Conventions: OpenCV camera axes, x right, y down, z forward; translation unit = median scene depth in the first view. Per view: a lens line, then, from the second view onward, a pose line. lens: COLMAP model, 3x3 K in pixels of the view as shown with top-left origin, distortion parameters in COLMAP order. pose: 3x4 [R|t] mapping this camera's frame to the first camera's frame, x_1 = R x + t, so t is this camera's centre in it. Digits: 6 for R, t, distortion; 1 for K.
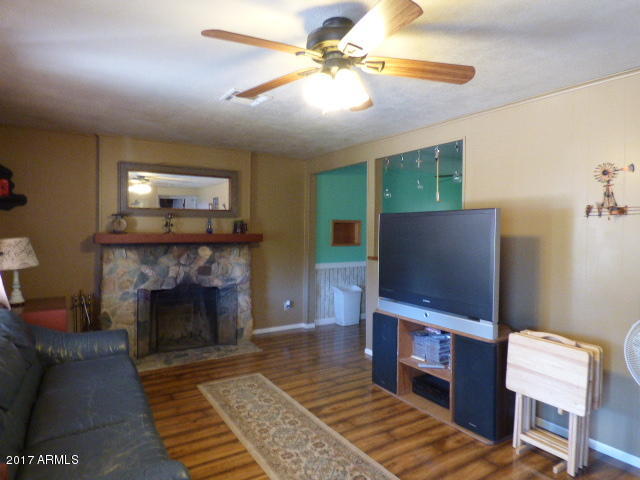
lens RADIAL K [[399.7, 0, 323.2], [0, 399.7, 240.8], [0, 0, 1]] dist [-0.005954, -0.002217]
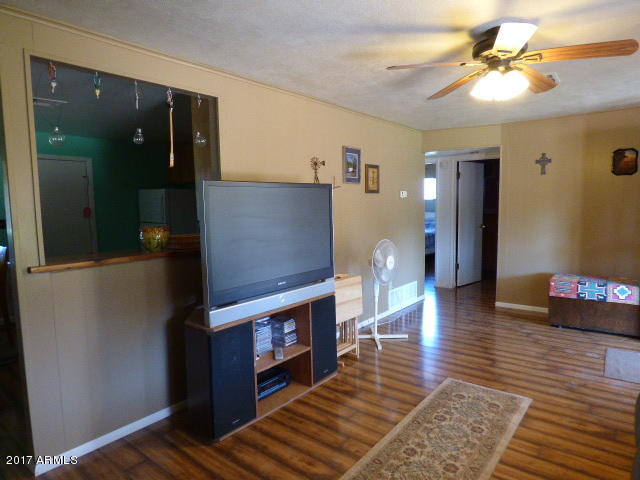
lens RADIAL K [[399.7, 0, 324.5], [0, 399.7, 238.8], [0, 0, 1]] dist [-0.005954, -0.002217]
pose [[-0.322835, -0.091687, 0.942004, -0.685882], [0.044862, 0.992696, 0.111995, -0.051114], [-0.945391, 0.078416, -0.316364, 1.339561]]
